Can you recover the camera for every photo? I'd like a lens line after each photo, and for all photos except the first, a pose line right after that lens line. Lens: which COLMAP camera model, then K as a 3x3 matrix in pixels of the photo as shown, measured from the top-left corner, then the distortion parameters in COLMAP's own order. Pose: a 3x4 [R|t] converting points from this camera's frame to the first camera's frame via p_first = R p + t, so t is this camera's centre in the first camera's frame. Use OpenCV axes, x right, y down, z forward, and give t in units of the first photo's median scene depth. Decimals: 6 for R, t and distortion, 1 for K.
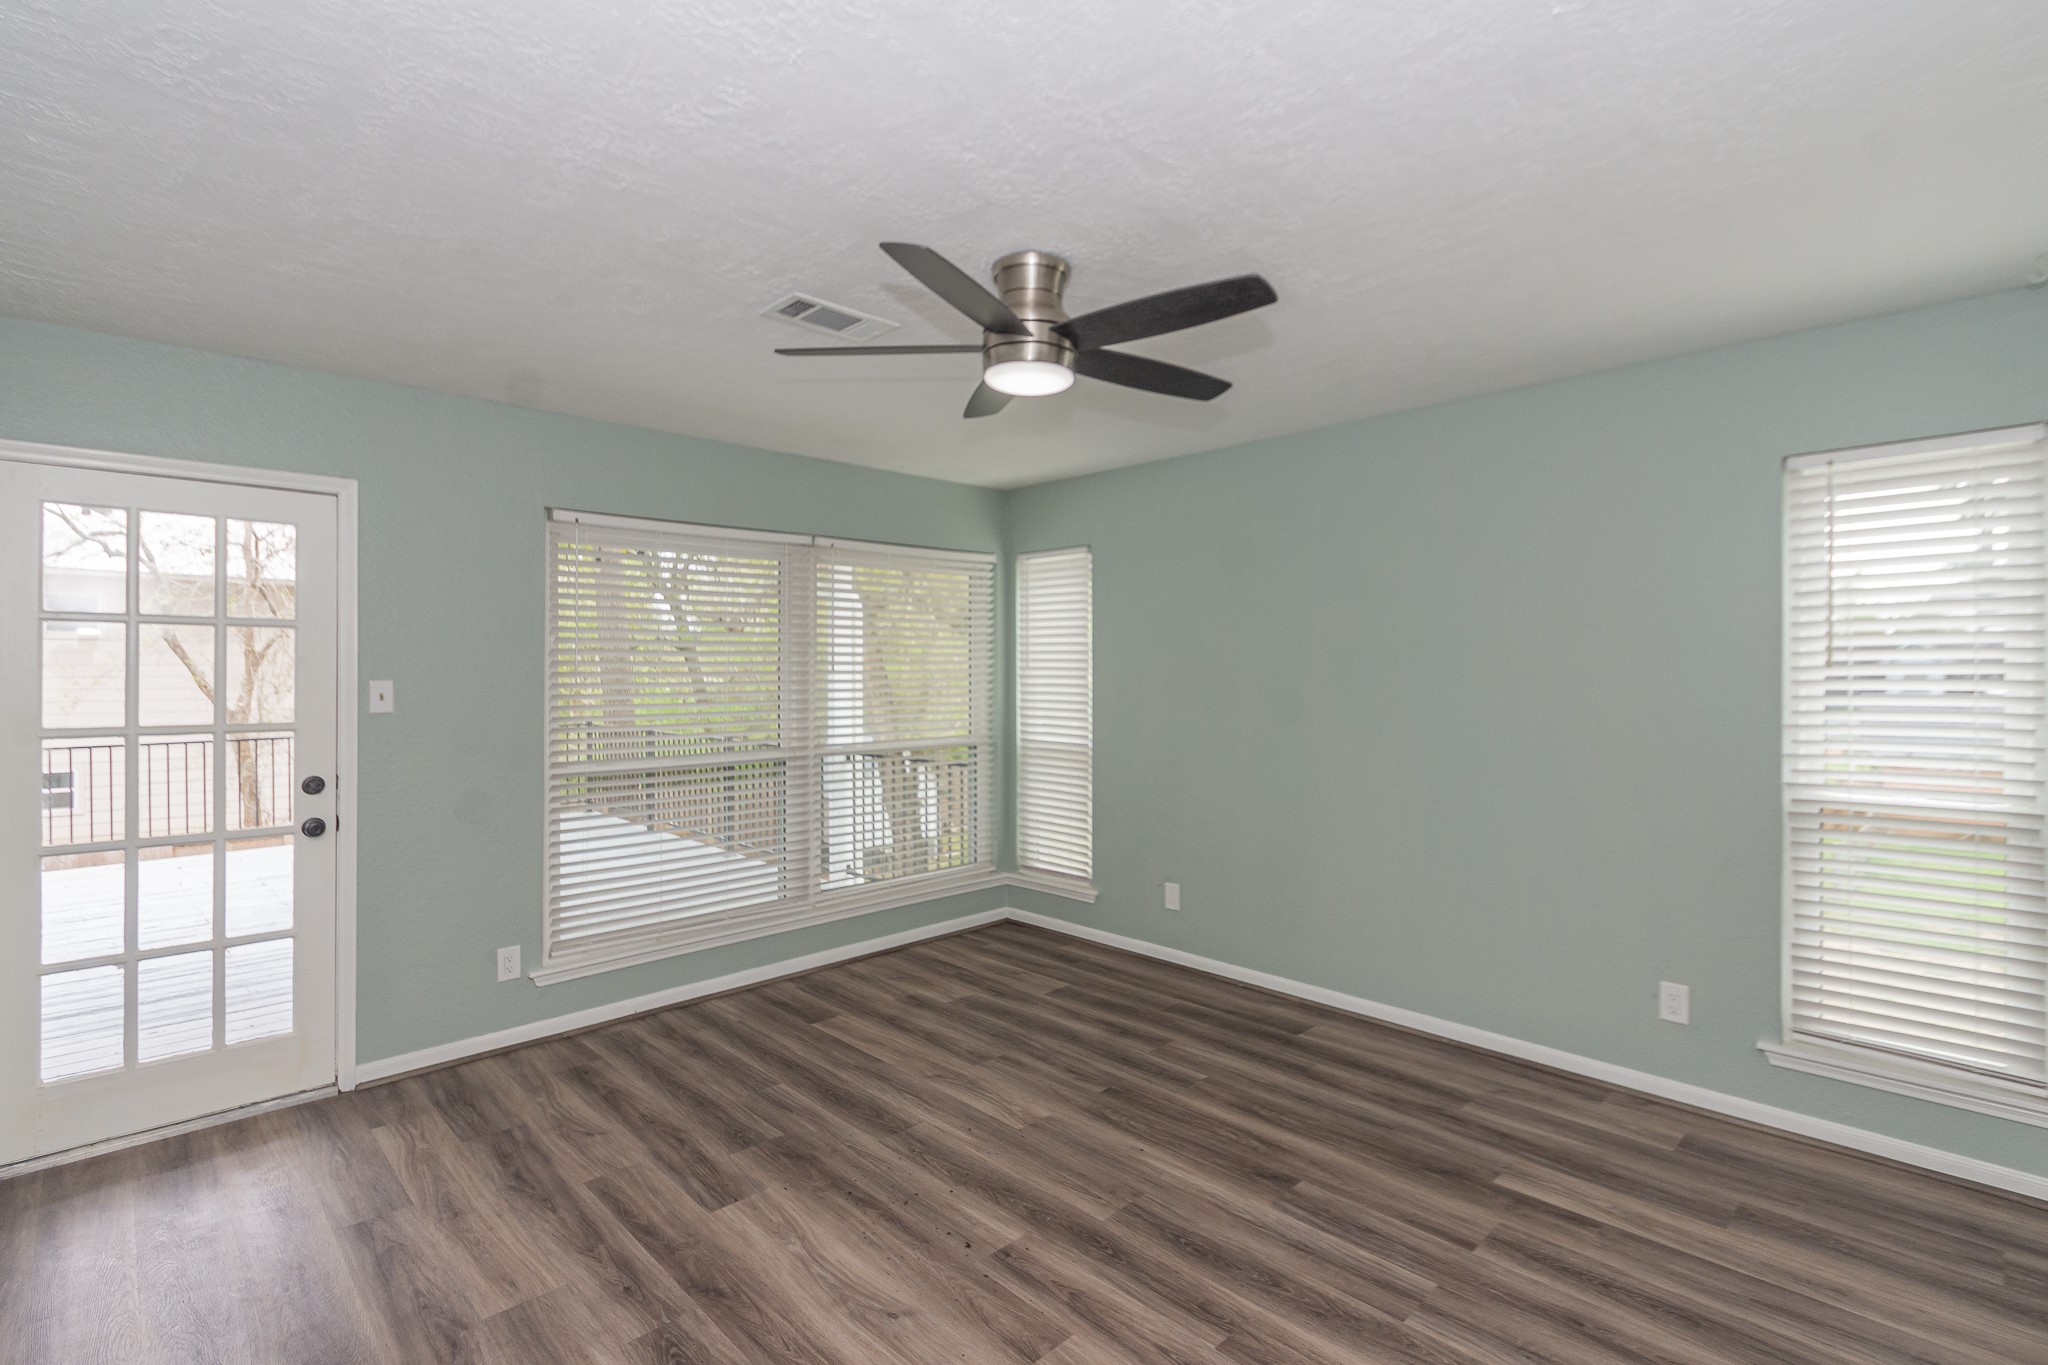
lens RADIAL K [[951.6, 0, 1024.0], [0, 951.6, 682.5], [0, 0, 1]] dist [0.001470, 0.000377]
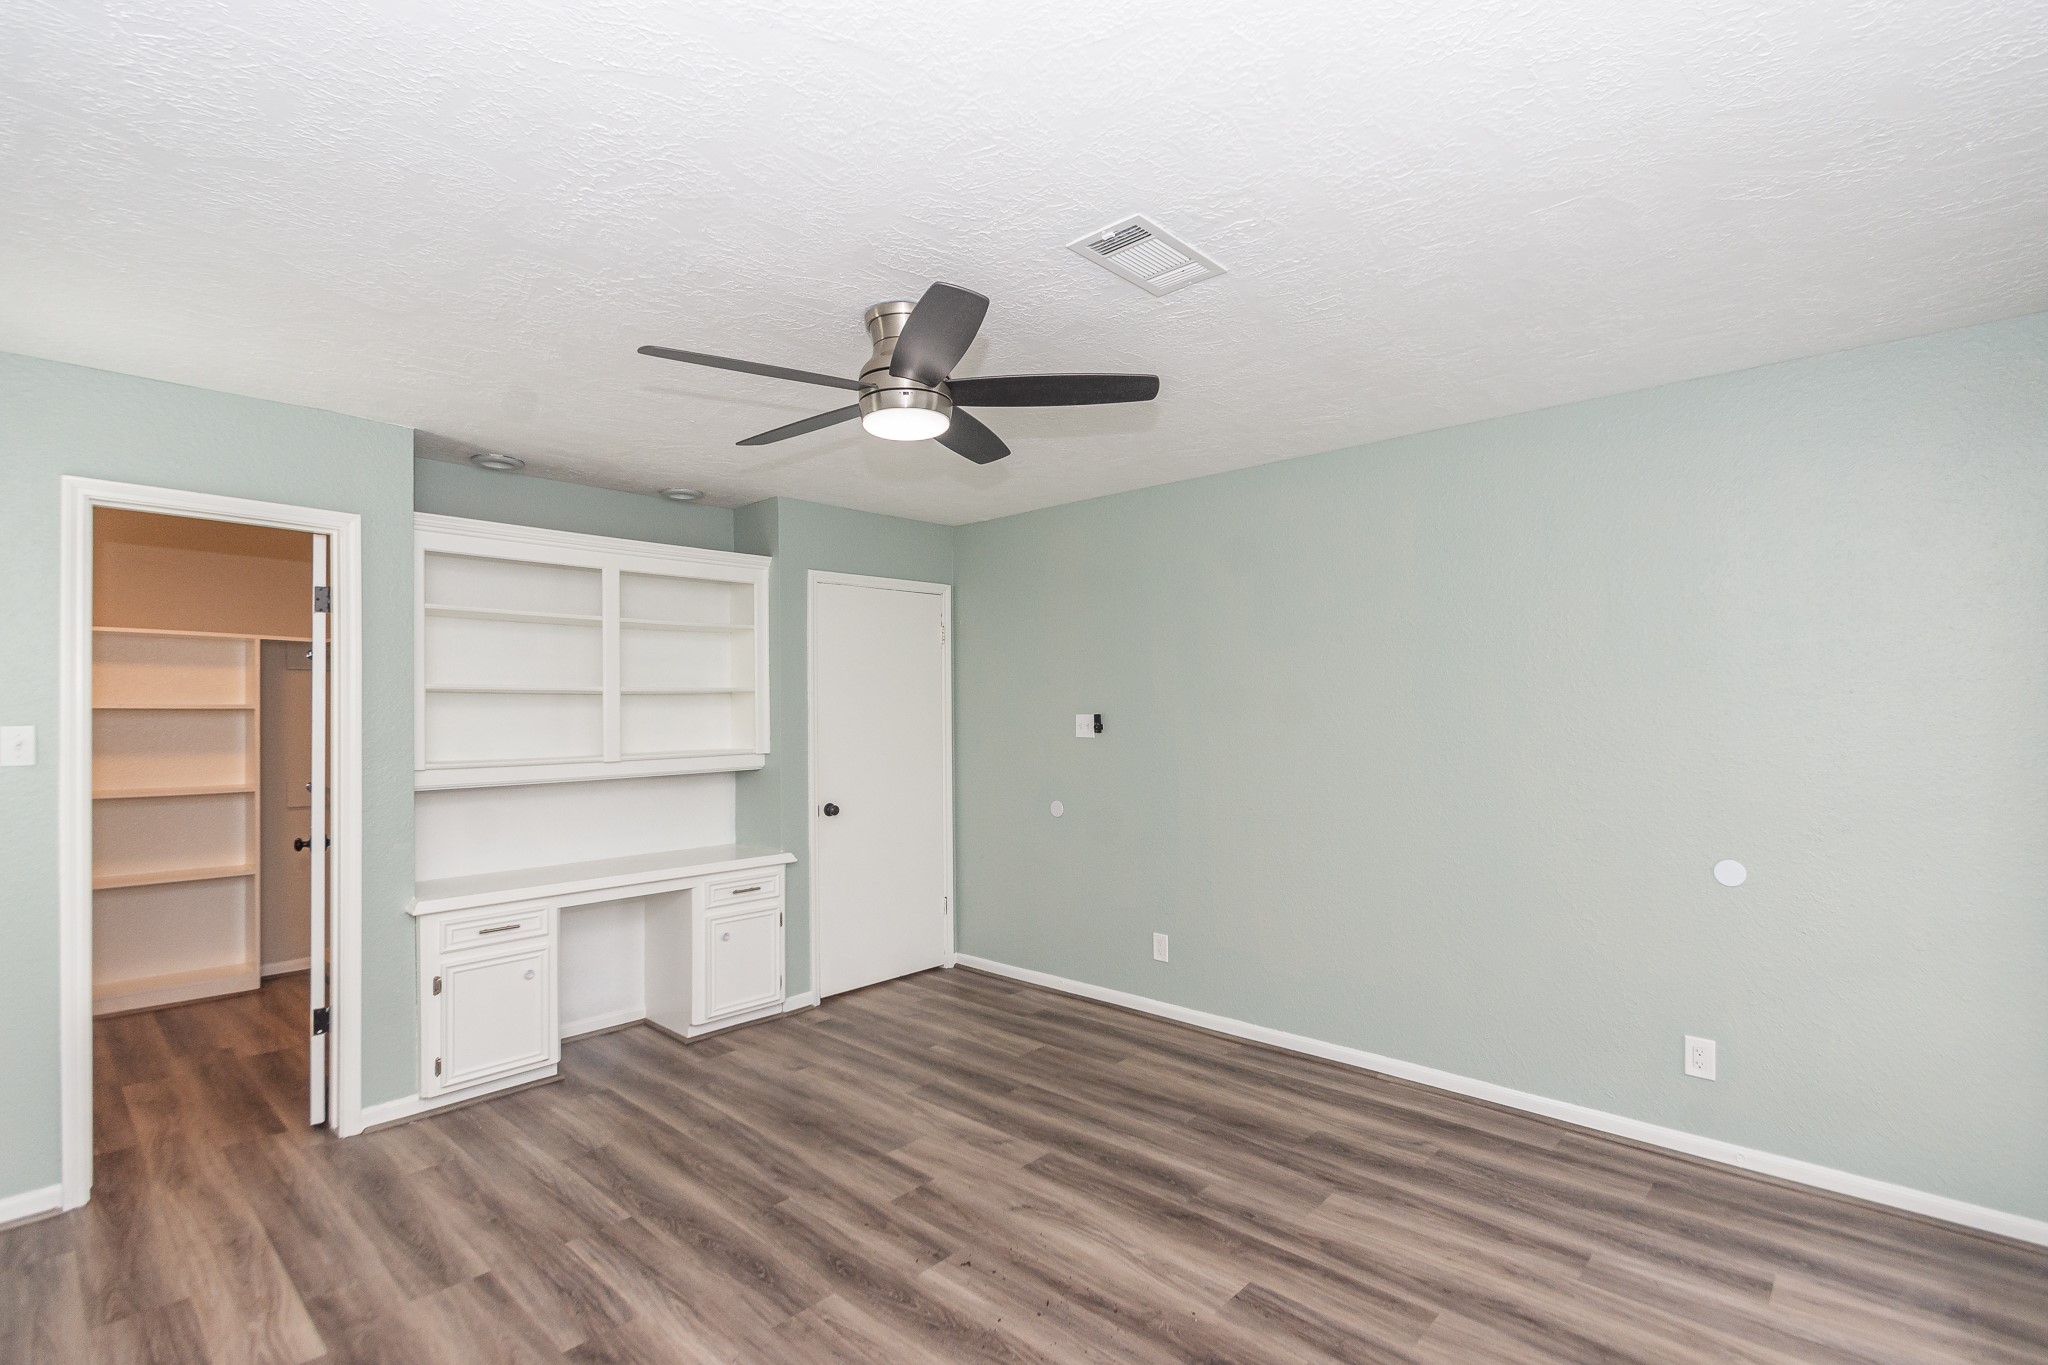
lens RADIAL K [[951.6, 0, 1024.0], [0, 951.6, 682.5], [0, 0, 1]] dist [0.001470, 0.000377]
pose [[-0.998721, 0.009478, -0.049668, -0.067830], [0.010373, 0.999788, -0.017793, -0.023109], [0.049489, -0.018286, -0.998607, 2.049117]]
